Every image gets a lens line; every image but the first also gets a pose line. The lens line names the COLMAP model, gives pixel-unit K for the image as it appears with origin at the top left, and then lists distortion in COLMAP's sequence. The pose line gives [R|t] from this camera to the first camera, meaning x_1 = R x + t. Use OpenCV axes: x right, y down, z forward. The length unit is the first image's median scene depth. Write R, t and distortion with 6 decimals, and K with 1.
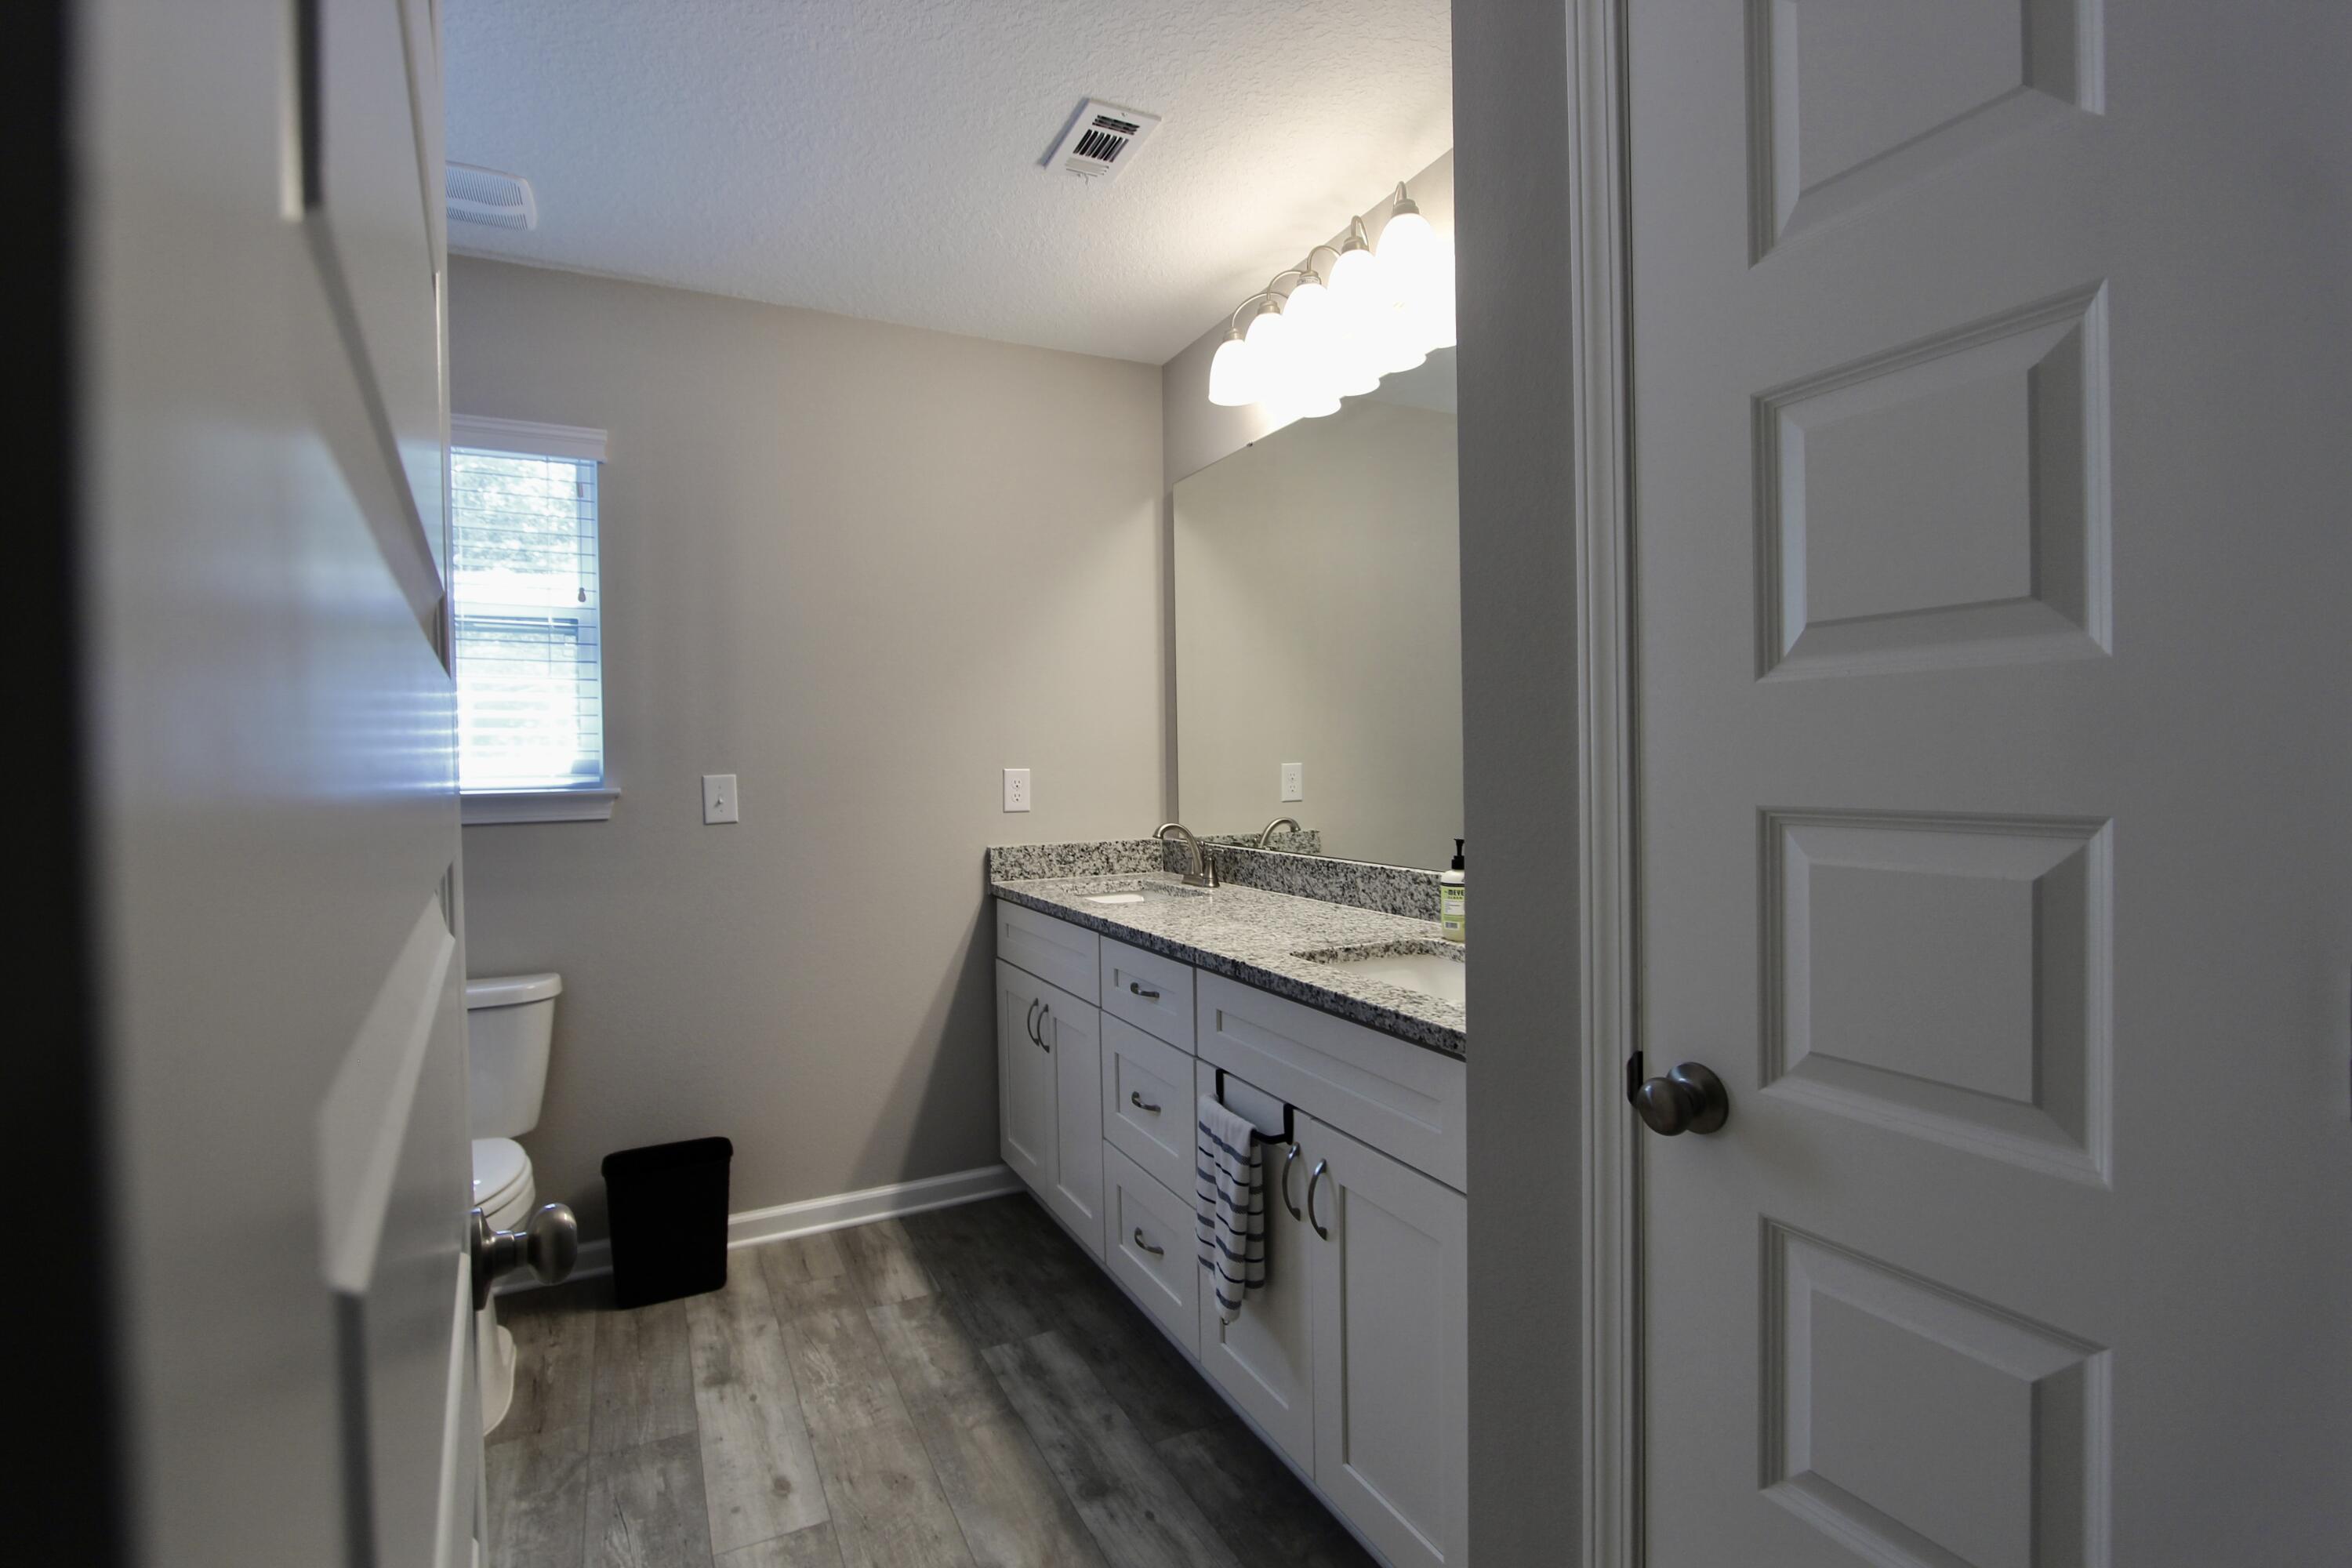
lens RADIAL K [[1085.8, 0, 1173.5], [0, 1085.8, 780.8], [0, 0, 1]] dist [-0.016545, 0.002071]
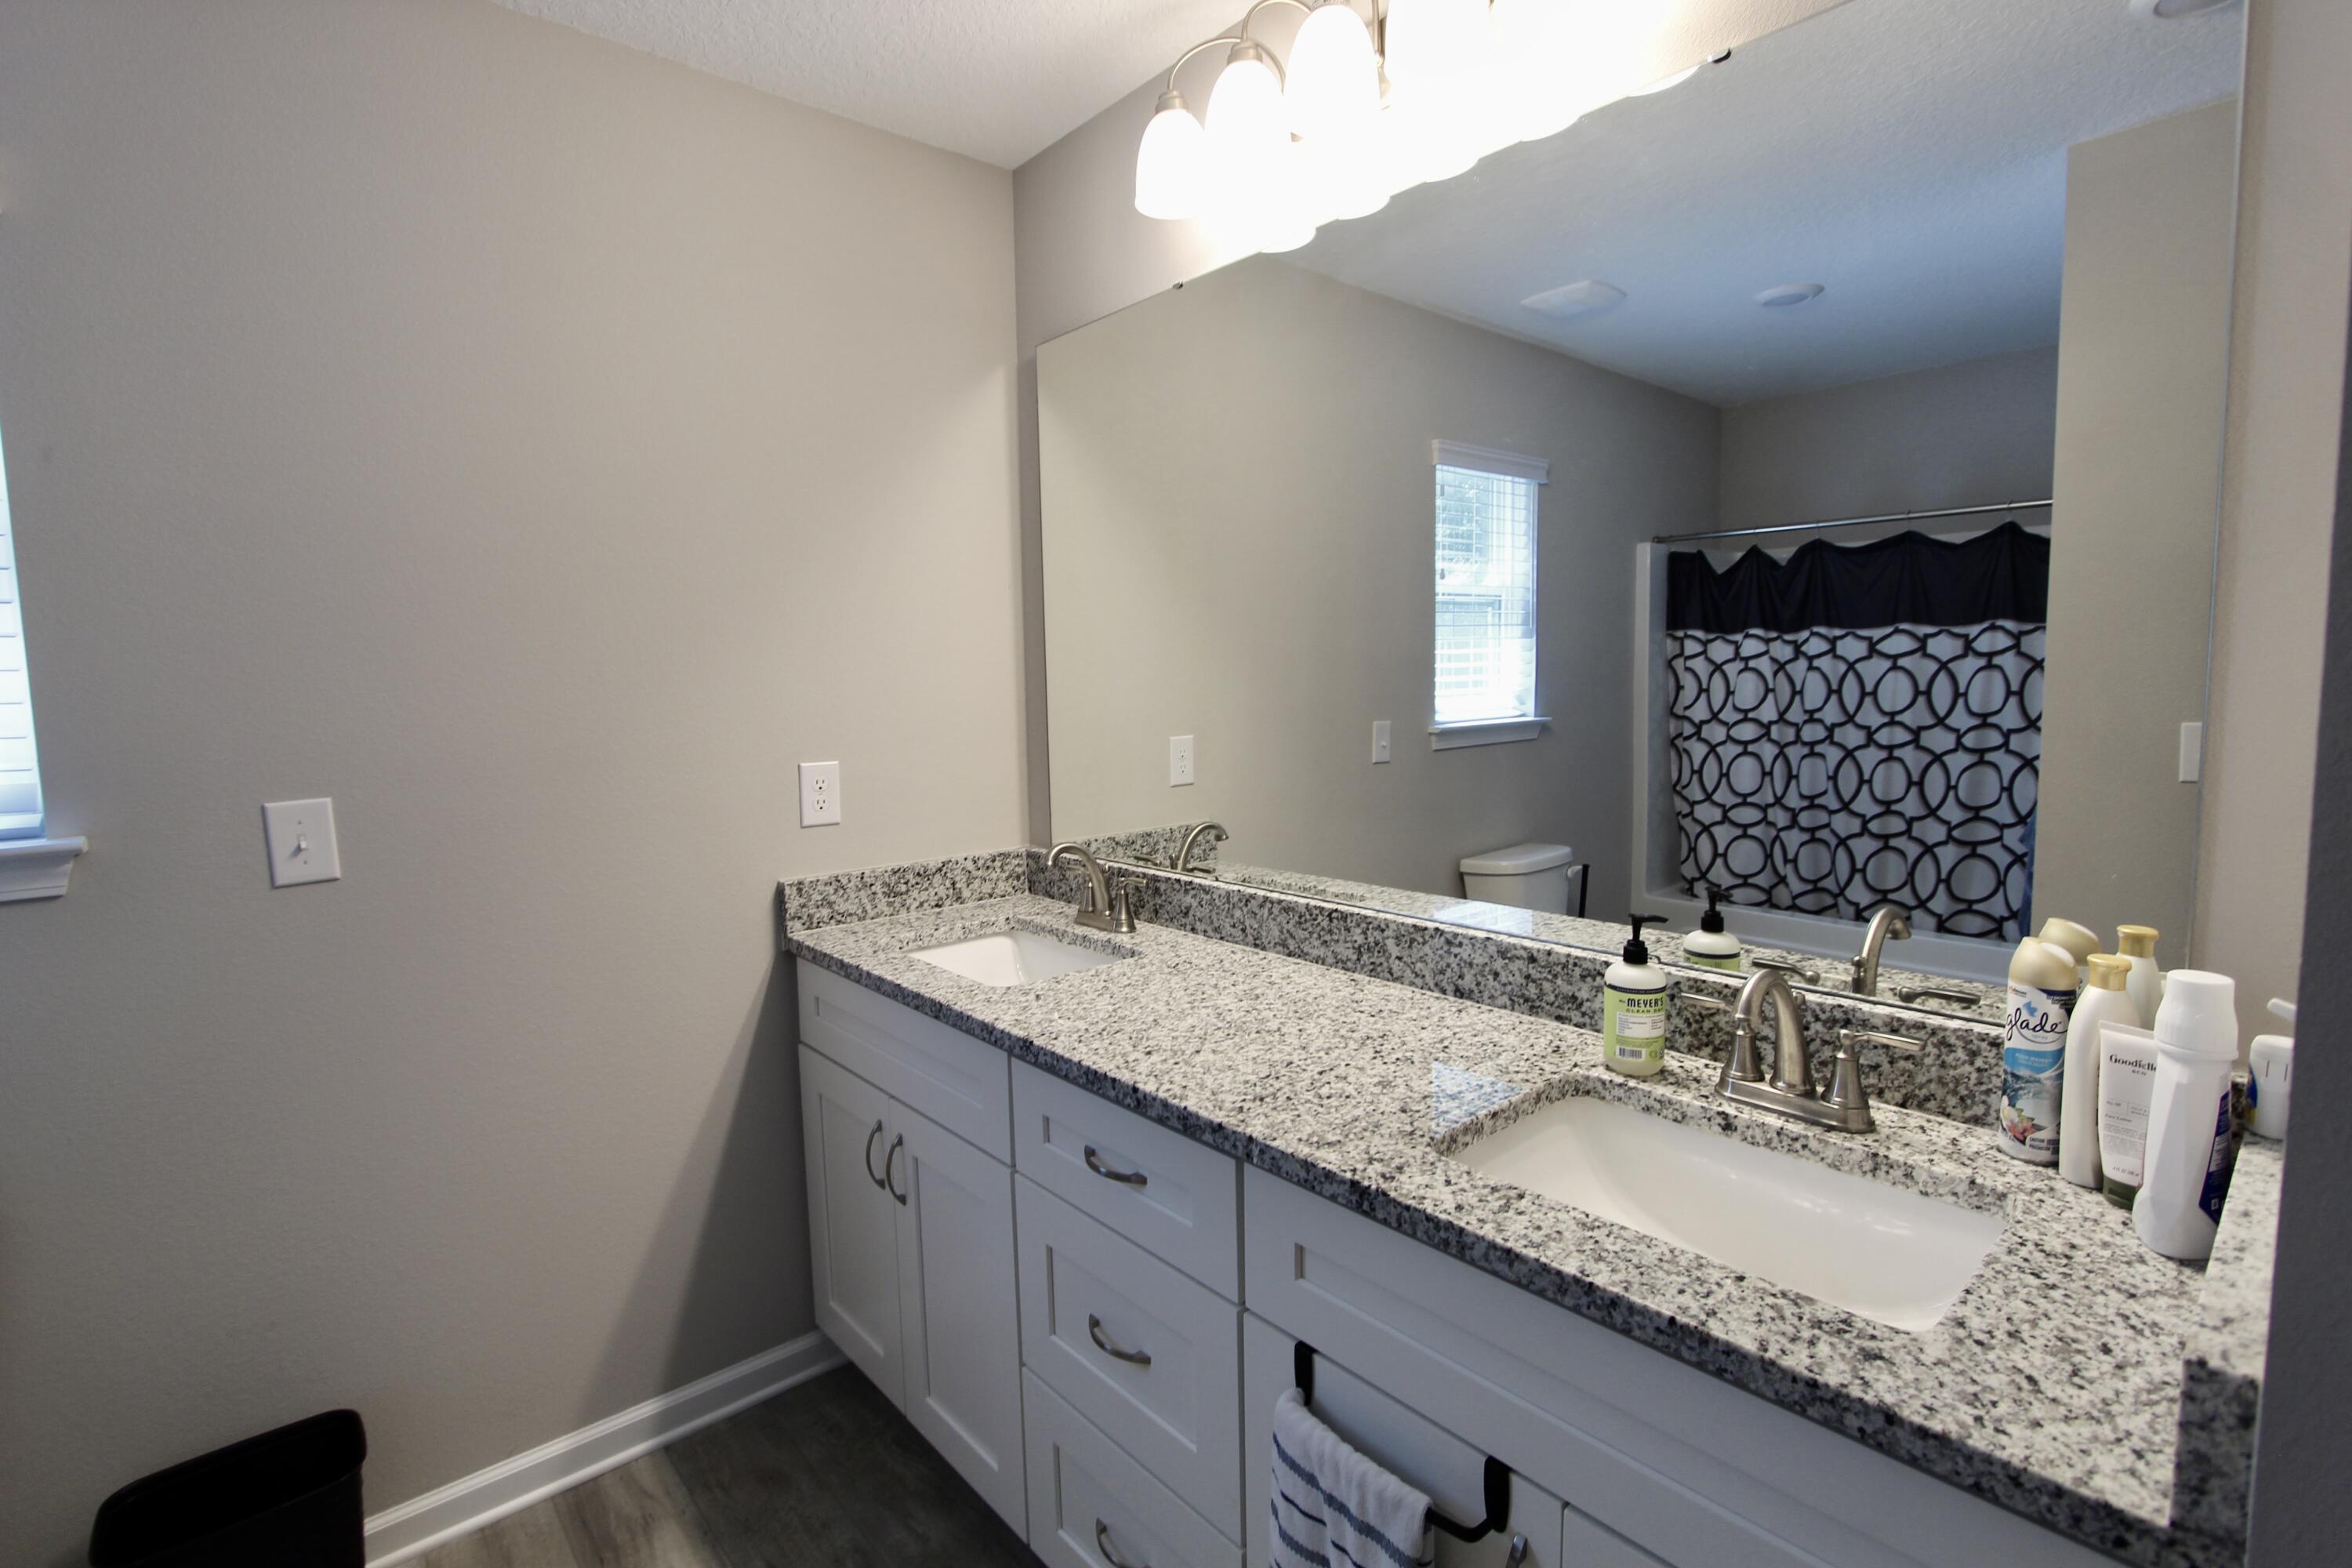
lens RADIAL K [[1085.8, 0, 1174.7], [0, 1085.8, 775.8], [0, 0, 1]] dist [-0.016545, 0.002071]
pose [[0.968419, -0.027058, 0.247857, -0.108406], [0.009618, 0.997408, 0.071304, -0.053613], [-0.249144, -0.066668, 0.966169, 0.329453]]
